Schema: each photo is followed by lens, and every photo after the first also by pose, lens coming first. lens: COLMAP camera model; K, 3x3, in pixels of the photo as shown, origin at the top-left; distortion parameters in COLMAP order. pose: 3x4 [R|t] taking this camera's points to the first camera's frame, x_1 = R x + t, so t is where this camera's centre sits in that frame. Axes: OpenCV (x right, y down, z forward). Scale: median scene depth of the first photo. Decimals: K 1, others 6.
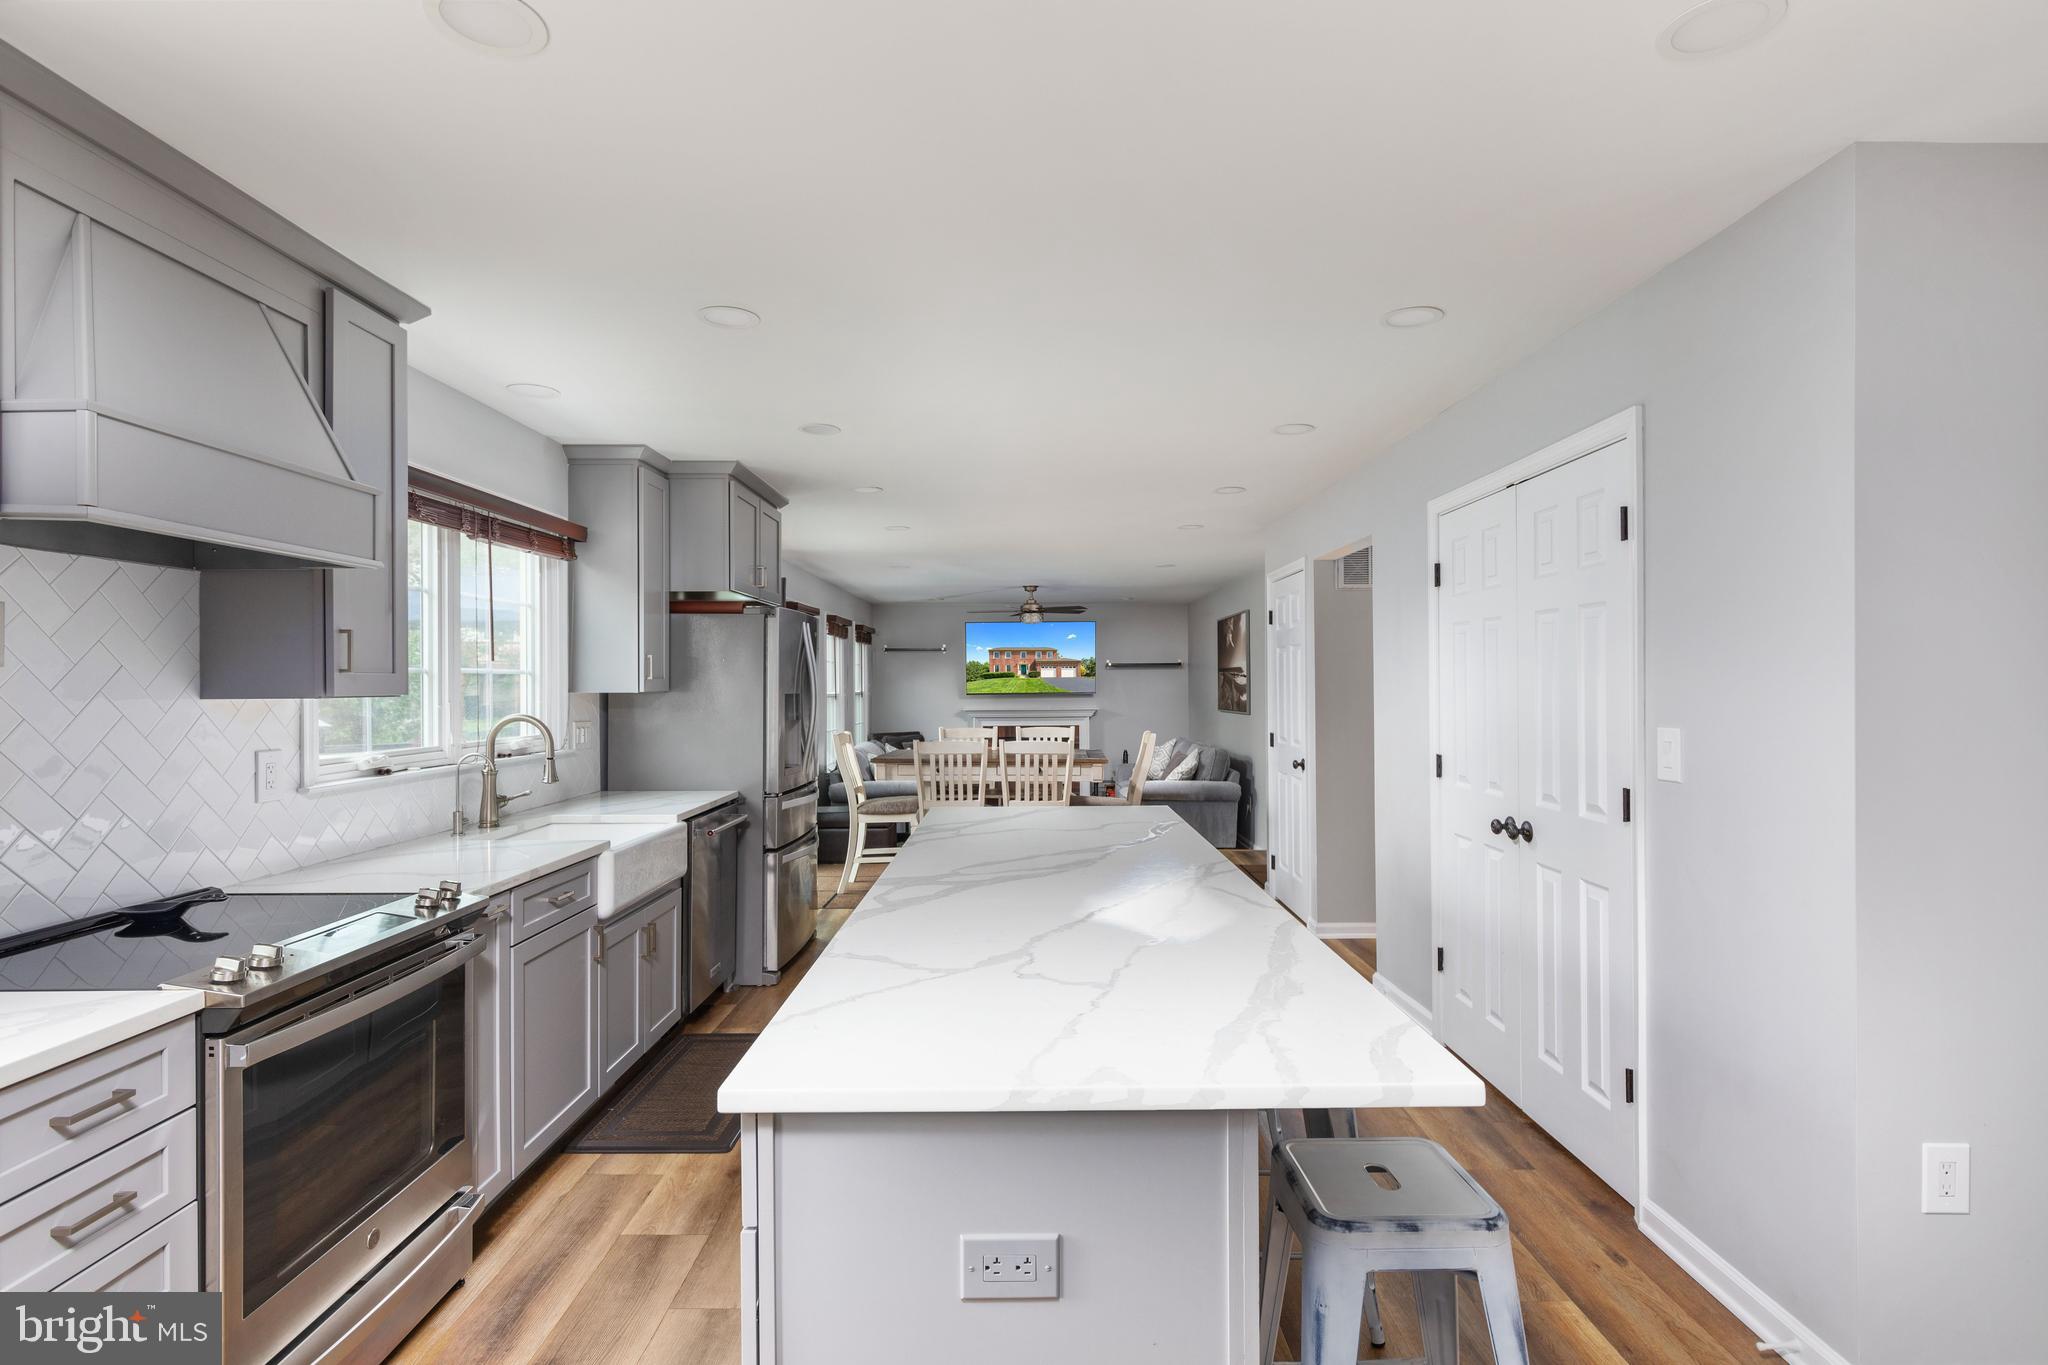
lens RADIAL K [[1008.0, 0, 1024.0], [0, 1008.0, 682.5], [0, 0, 1]] dist [-0.010232, 0.001525]
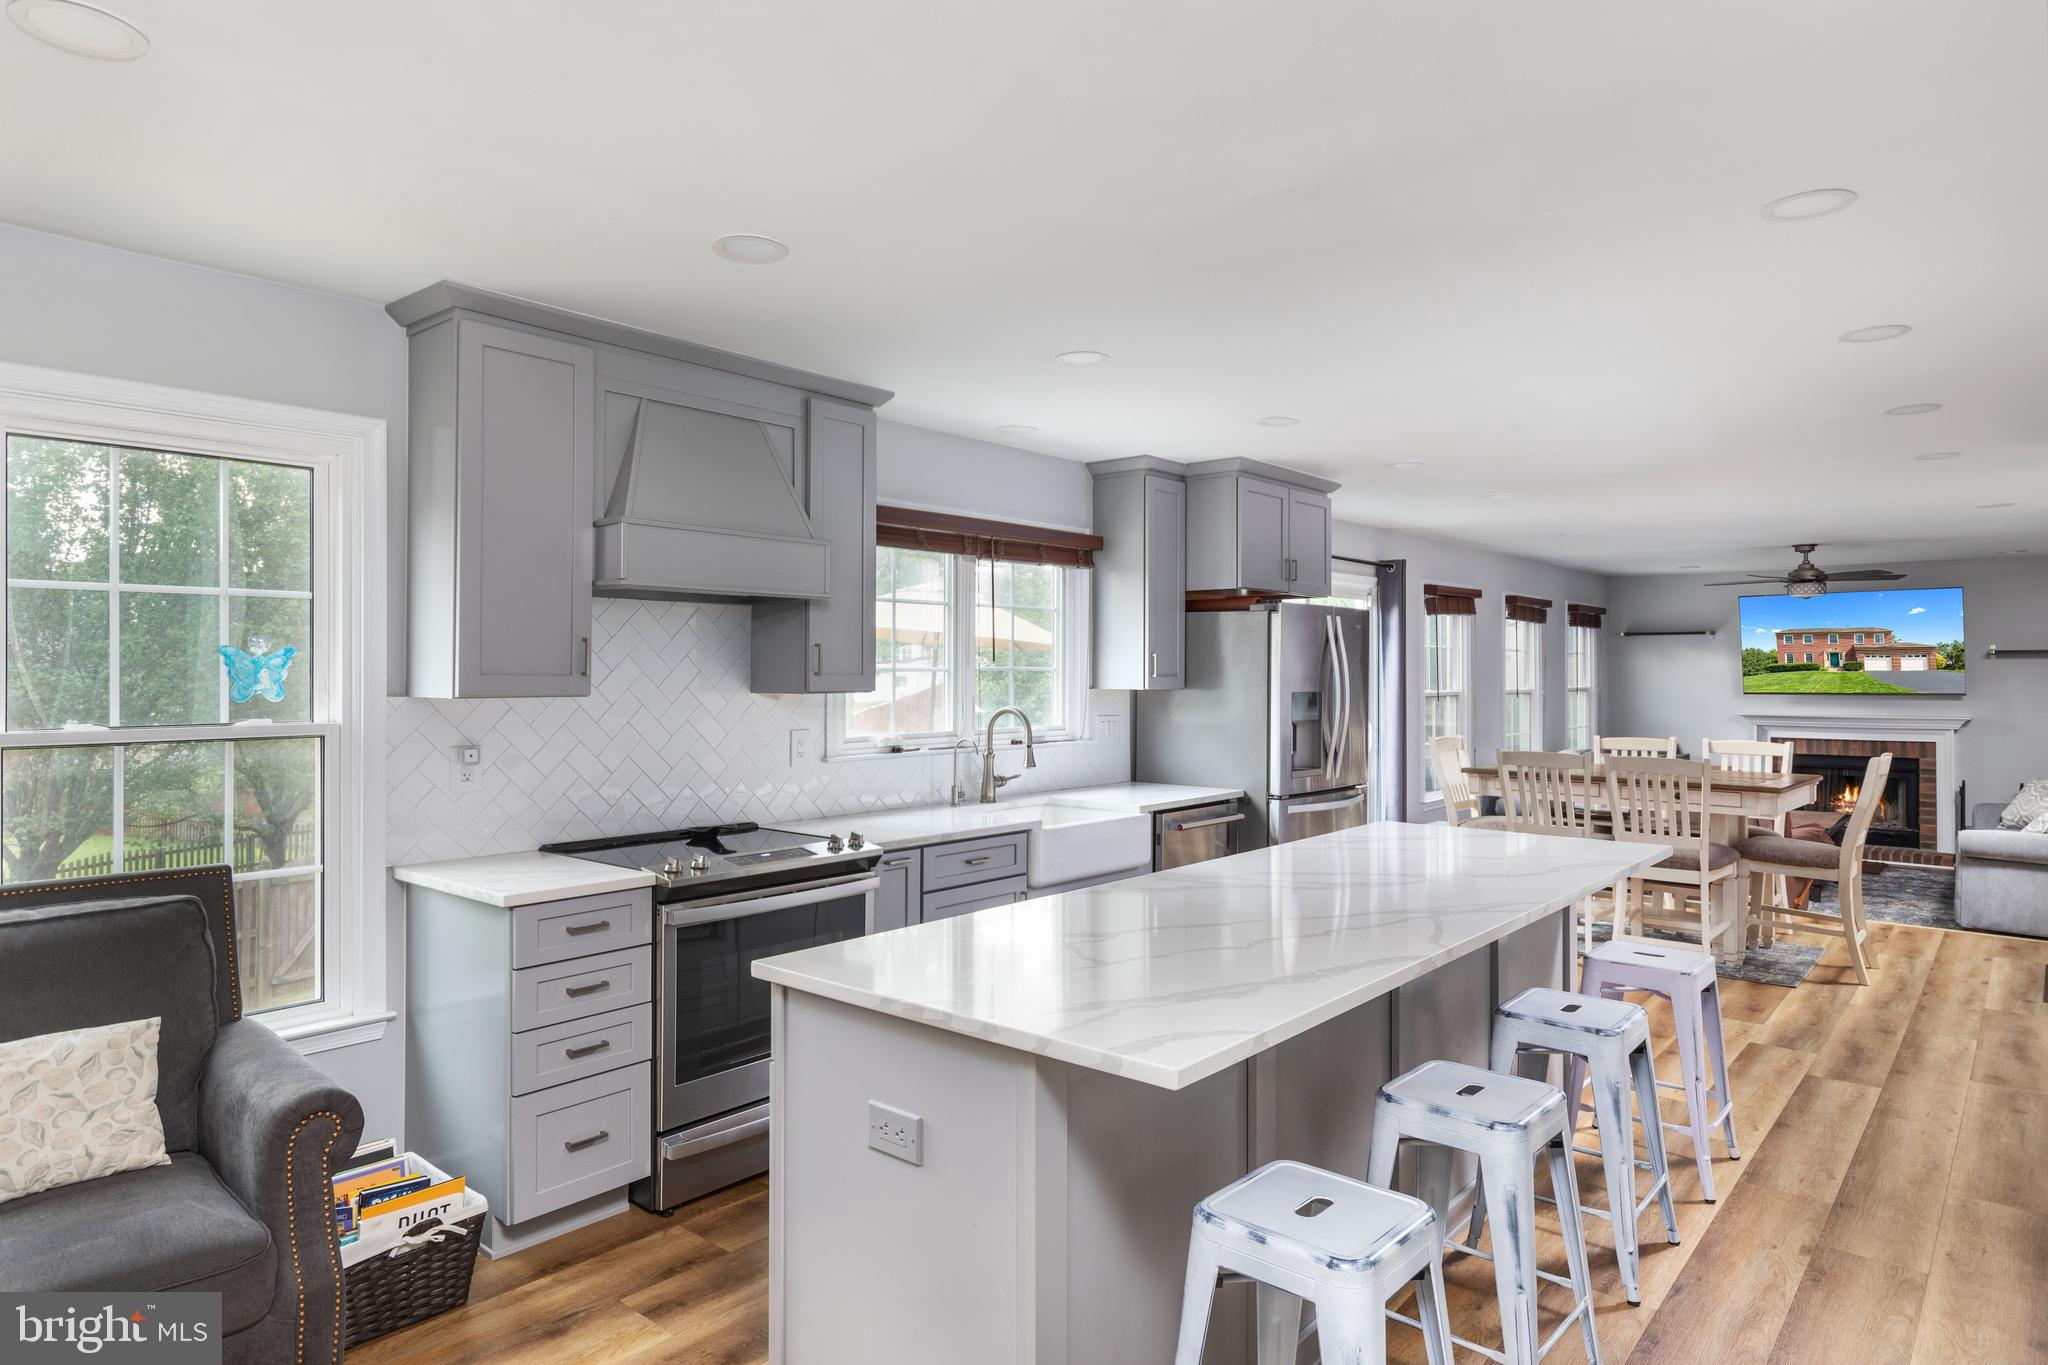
lens RADIAL K [[1178.5, 0, 1012.7], [0, 1178.5, 656.9], [0, 0, 1]] dist [0.001561, -0.001855]
pose [[0.753887, -0.002464, -0.656999, 0.151512], [-0.005008, 0.999942, -0.009497, -0.005281], [0.656985, 0.010450, 0.753831, -0.011967]]
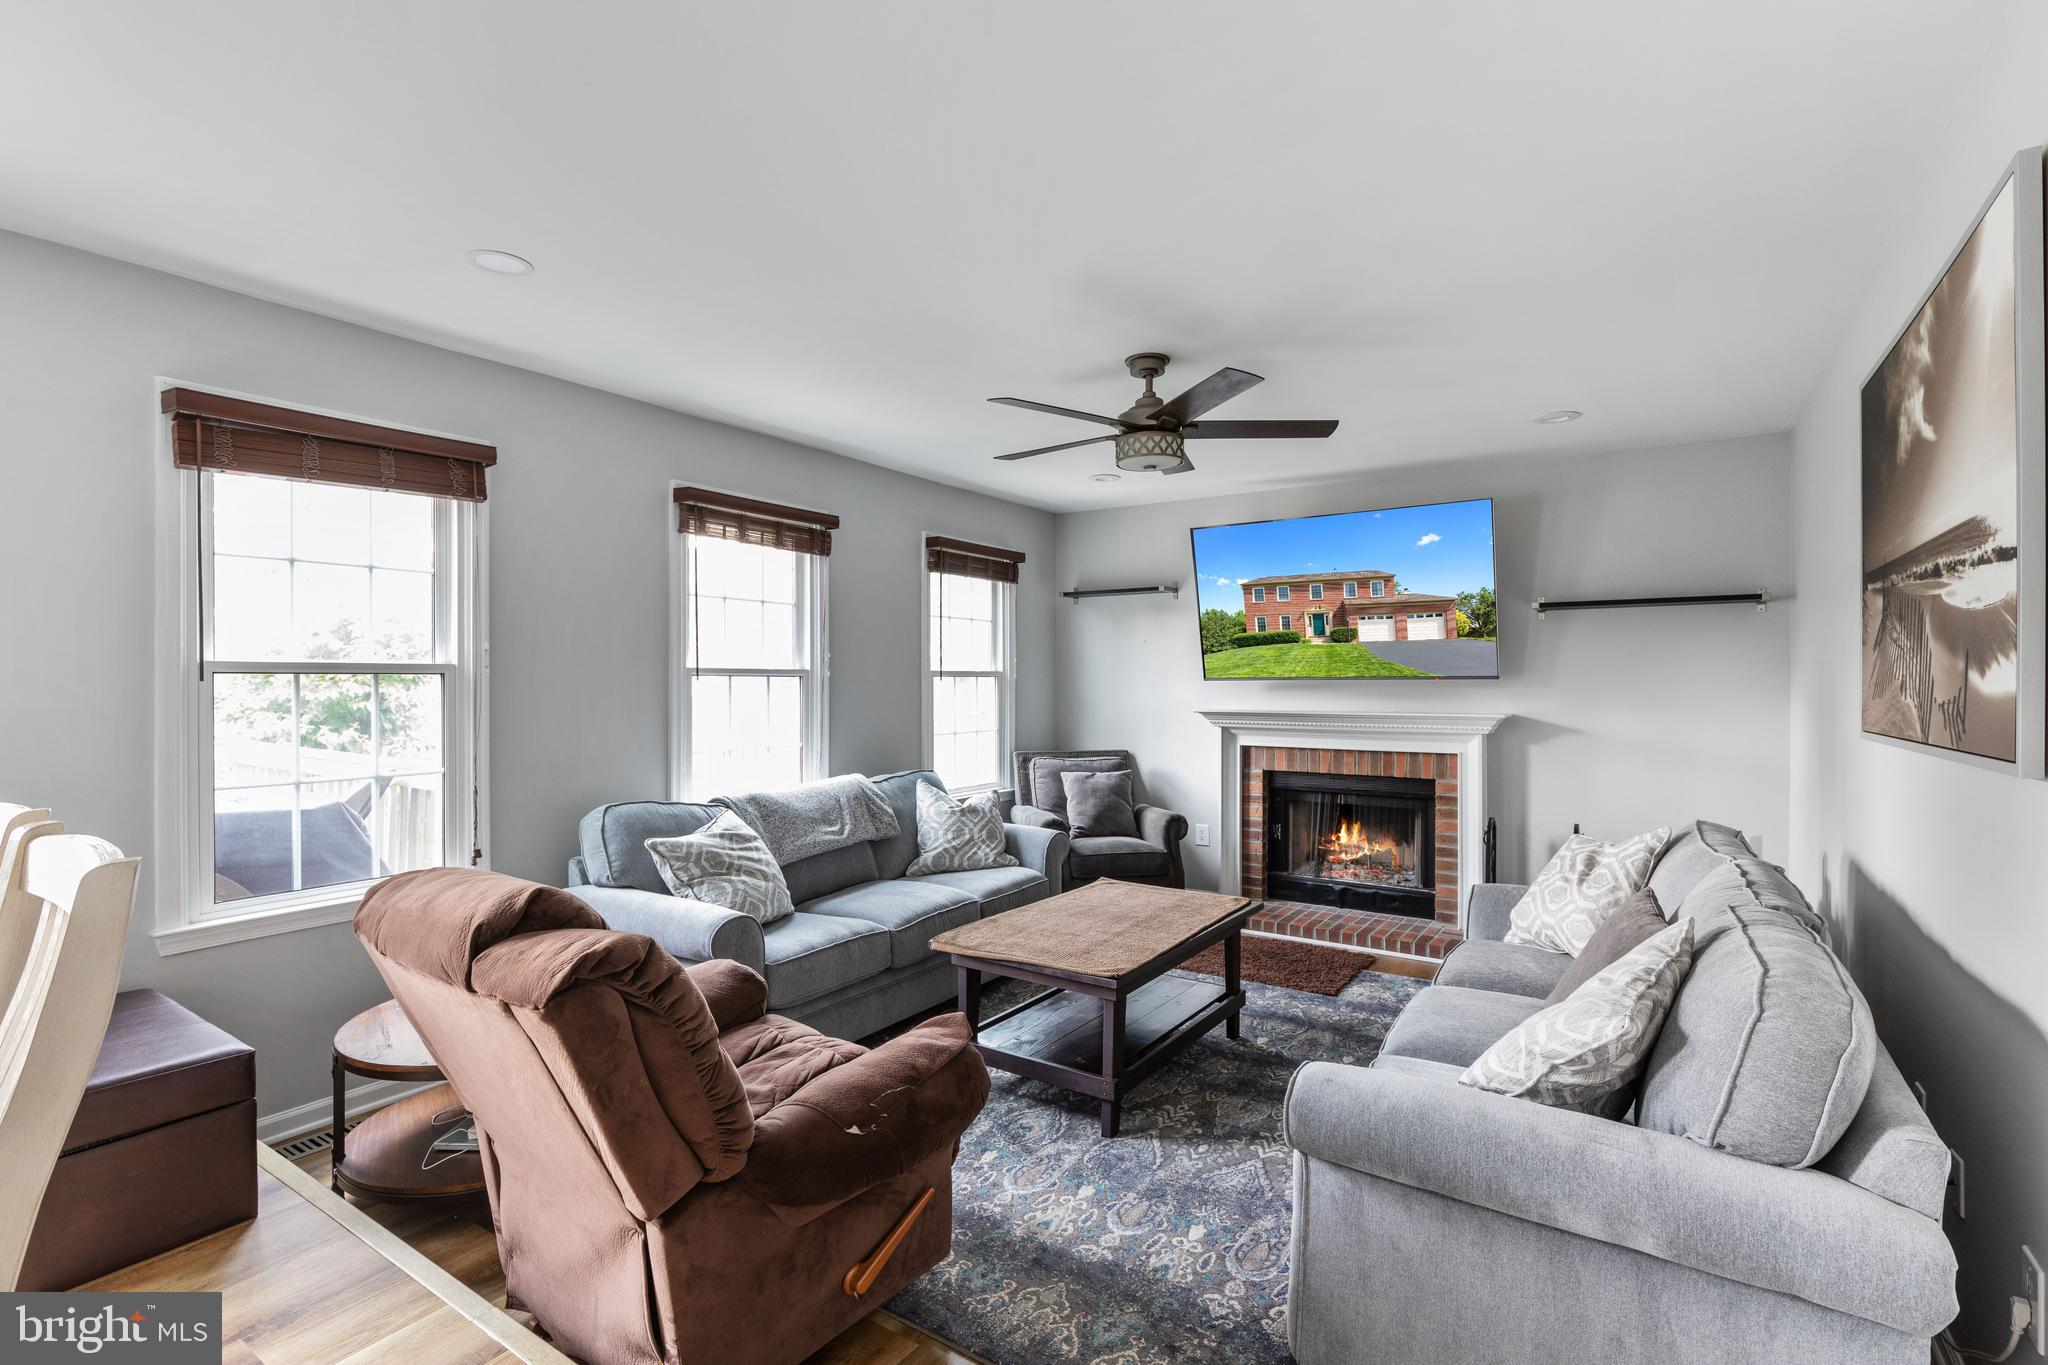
lens RADIAL K [[942.4, 0, 1043.2], [0, 942.4, 692.0], [0, 0, 1]] dist [0.022183, -0.020738]
pose [[0.838013, 0.010282, -0.545554, 0.175957], [-0.002908, 0.999892, 0.014378, 0.016074], [0.545643, -0.010462, 0.837952, 0.806042]]
